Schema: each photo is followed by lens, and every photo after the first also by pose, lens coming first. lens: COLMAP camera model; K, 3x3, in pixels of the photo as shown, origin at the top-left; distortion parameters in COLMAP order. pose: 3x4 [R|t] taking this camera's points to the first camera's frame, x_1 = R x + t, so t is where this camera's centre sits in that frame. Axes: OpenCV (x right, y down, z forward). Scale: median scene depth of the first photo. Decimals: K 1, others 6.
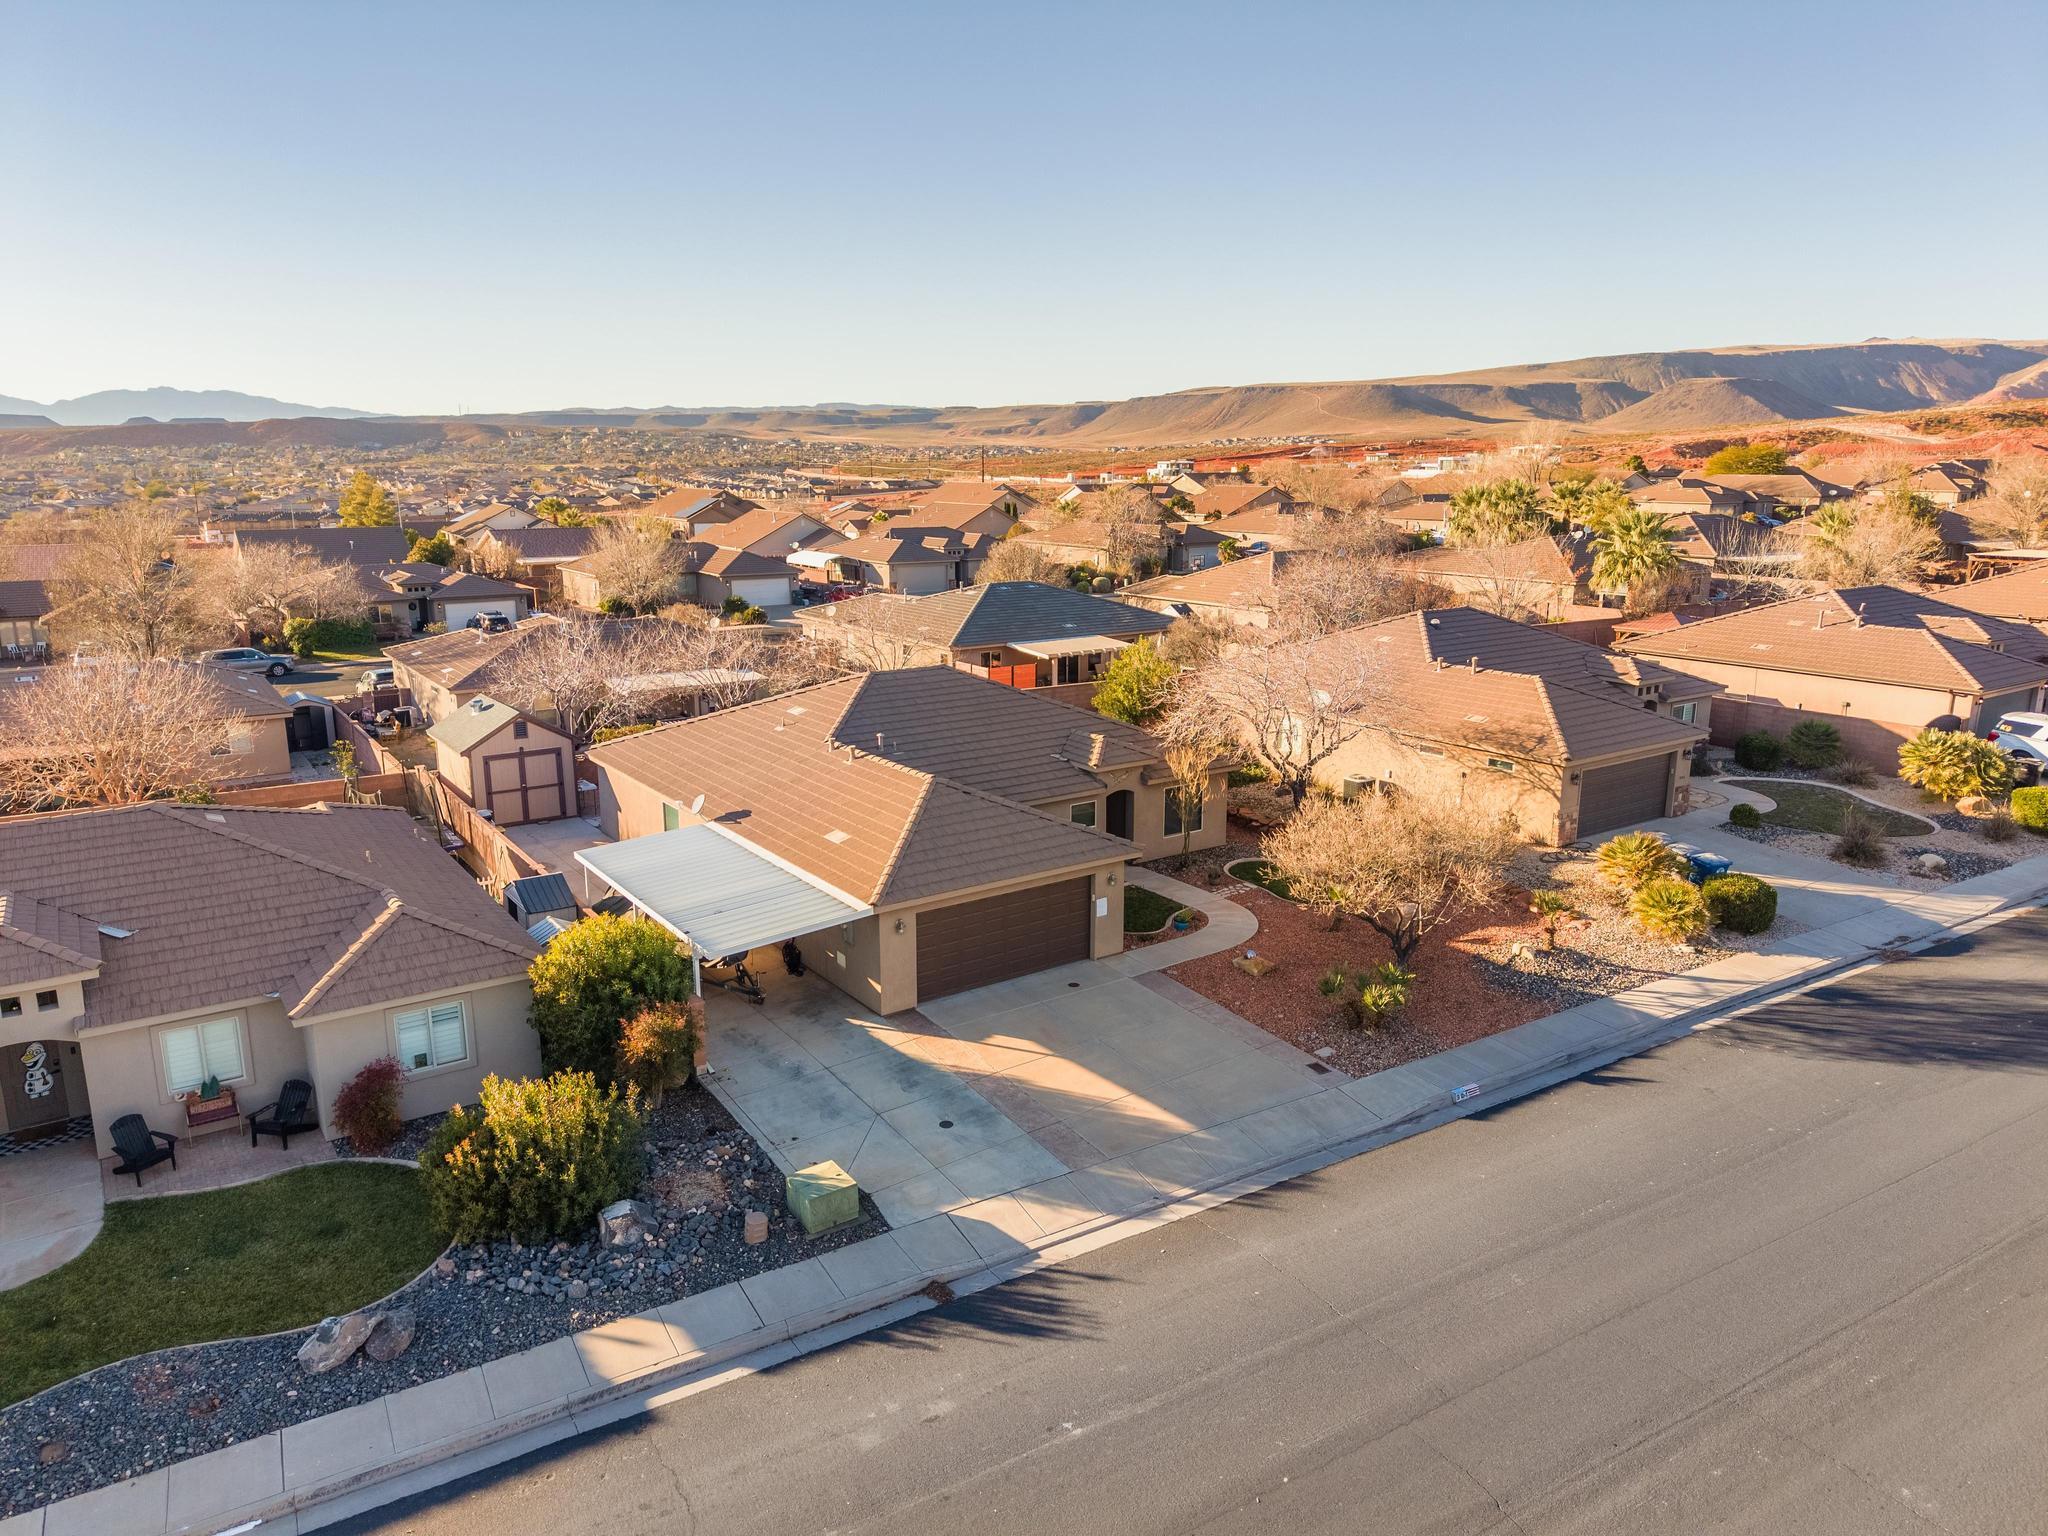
lens RADIAL K [[1365.0, 0, 1022.3], [0, 1365.0, 771.7], [0, 0, 1]] dist [0.028042, -0.029788]
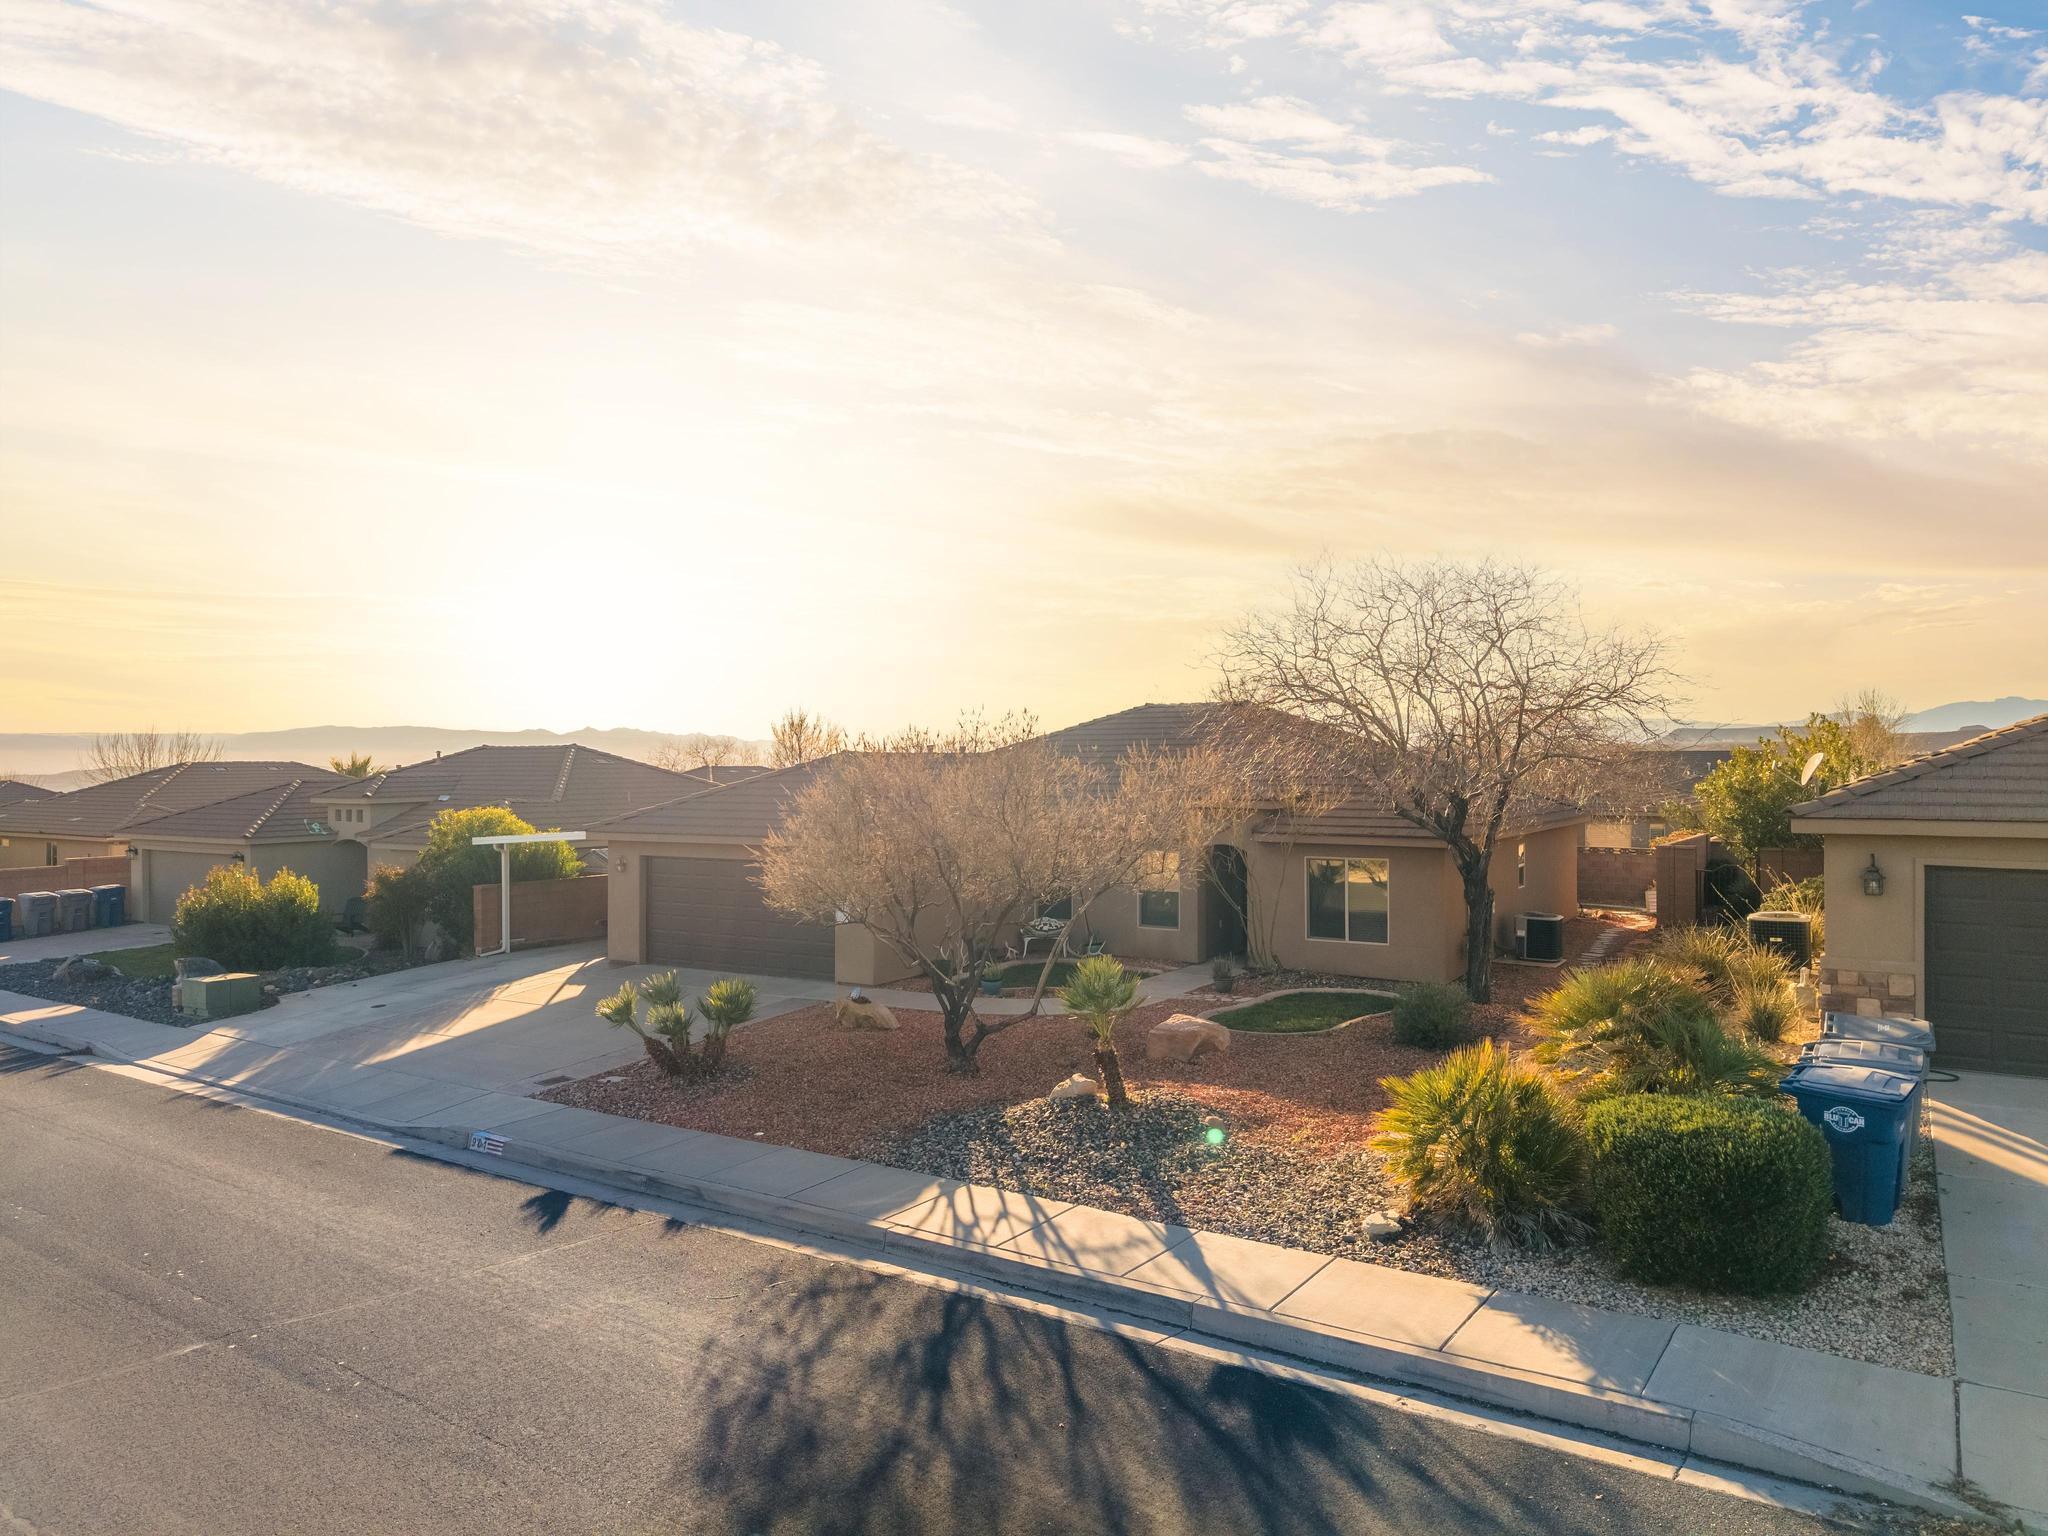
lens RADIAL K [[1386.5, 0, 991.4], [0, 1386.5, 697.0], [0, 0, 1]] dist [0.008347, 0.000834]
pose [[0.377106, -0.045528, -0.925050, 0.742732], [-0.205459, 0.969792, -0.131488, 0.062503], [0.903093, 0.239645, 0.356361, 0.714676]]
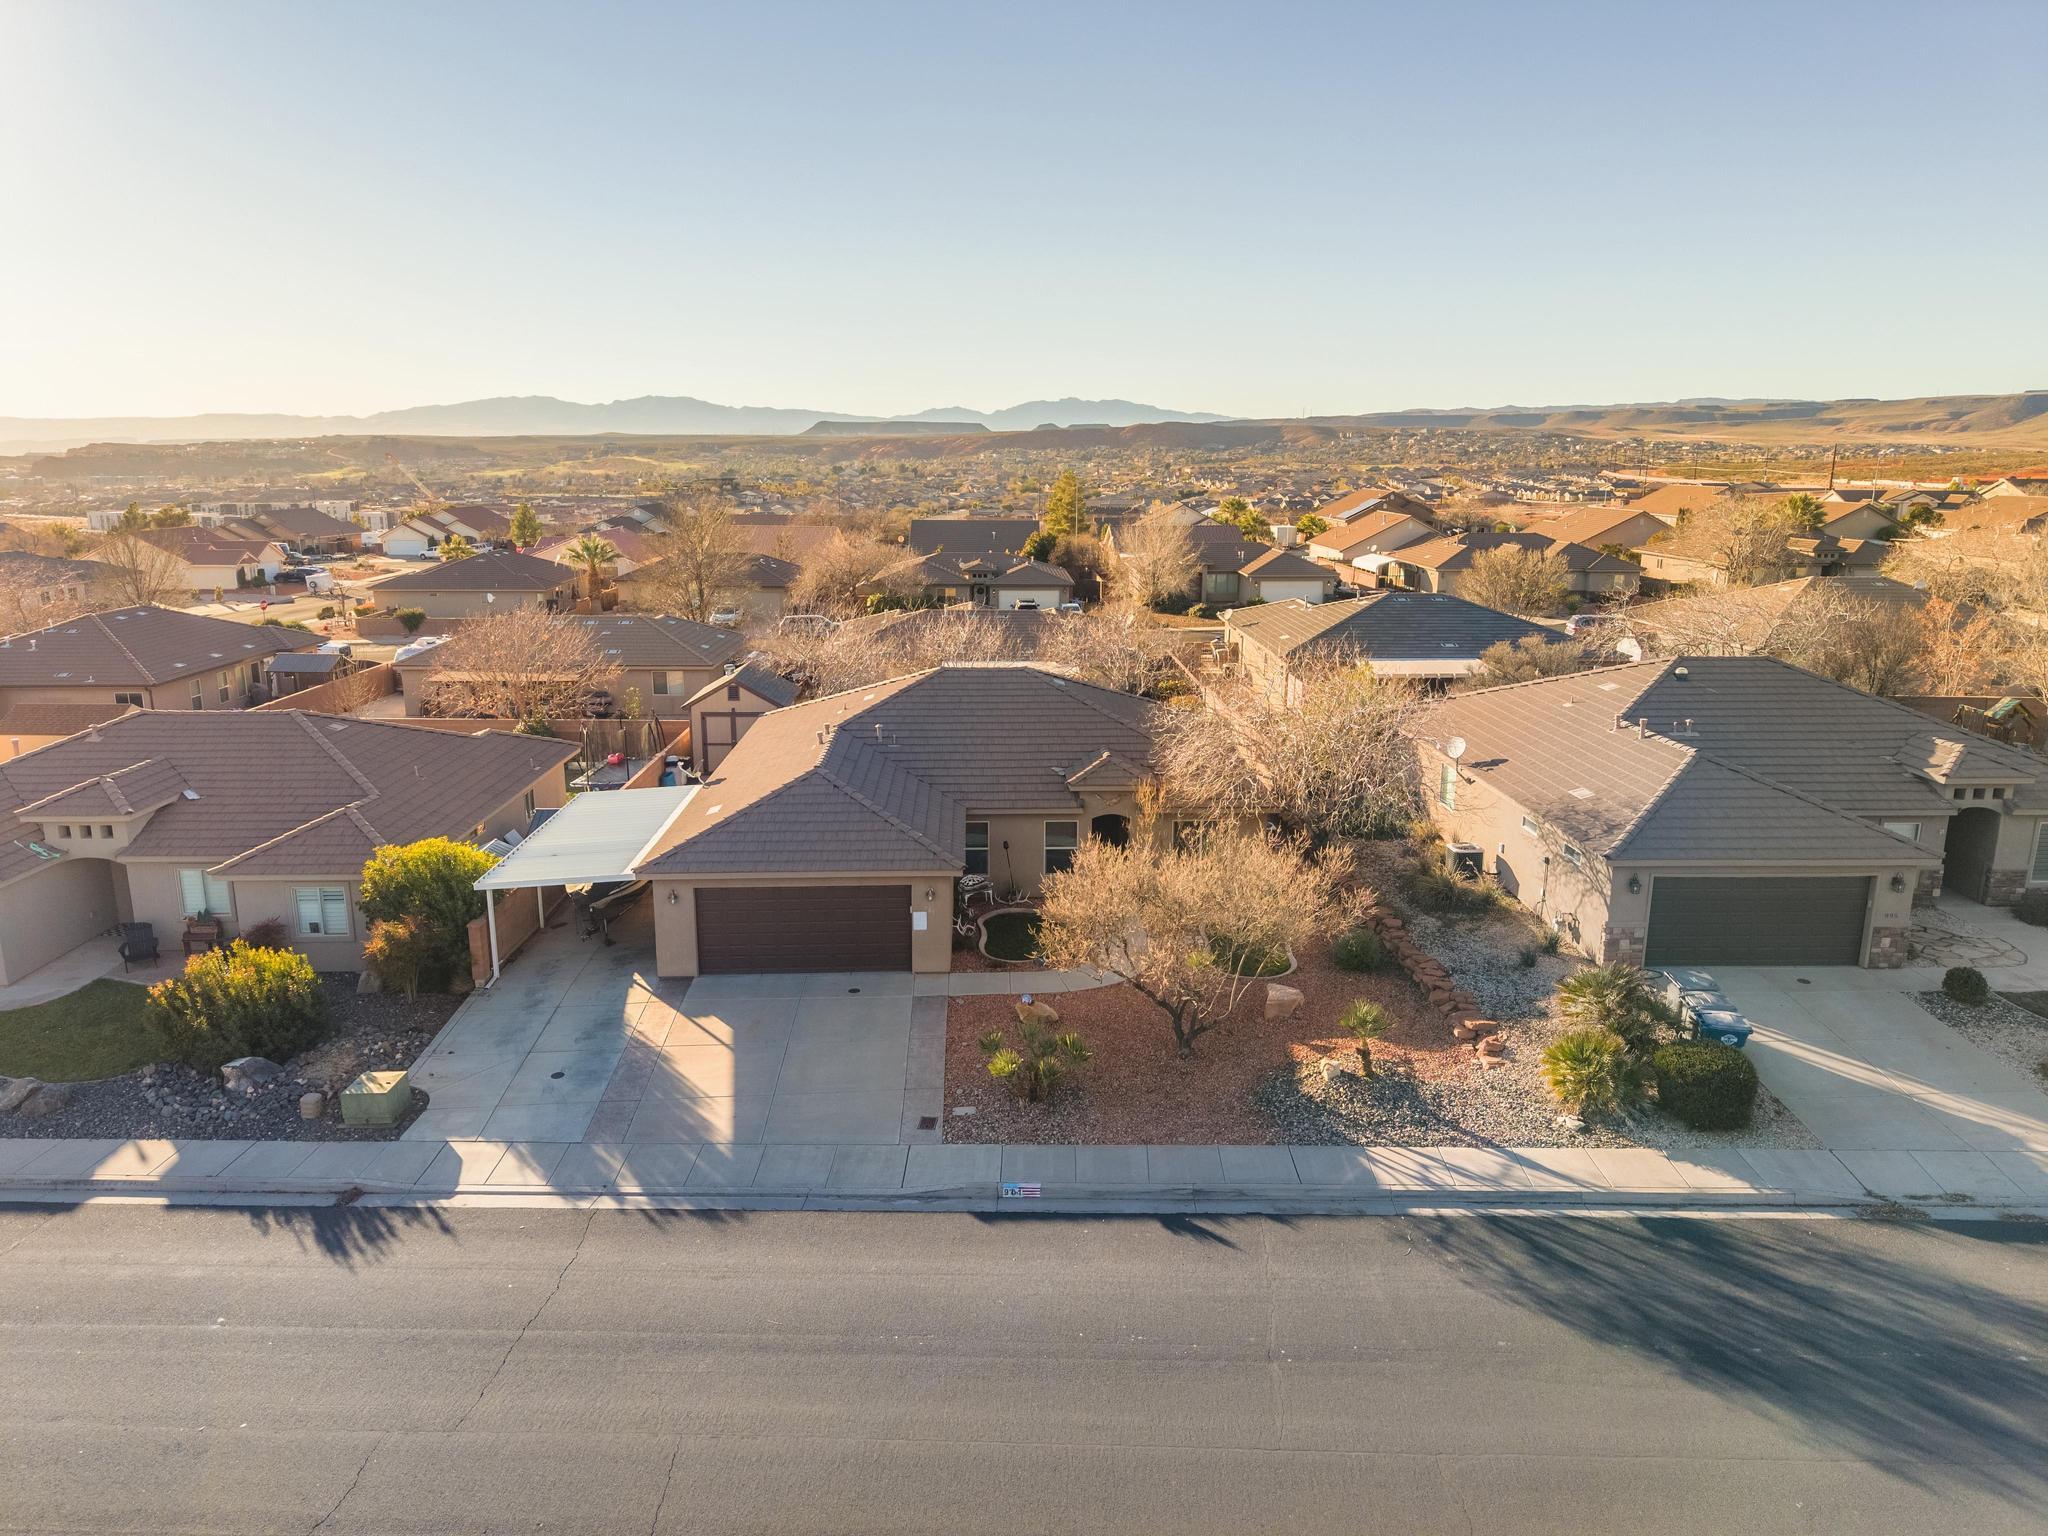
lens RADIAL K [[1365.0, 0, 1022.3], [0, 1365.0, 771.7], [0, 0, 1]] dist [0.028042, -0.029788]
pose [[0.838079, 0.125713, -0.530867, 0.575215], [-0.125952, 0.991386, 0.035928, -0.046446], [0.530810, 0.036753, 0.846694, 0.195354]]
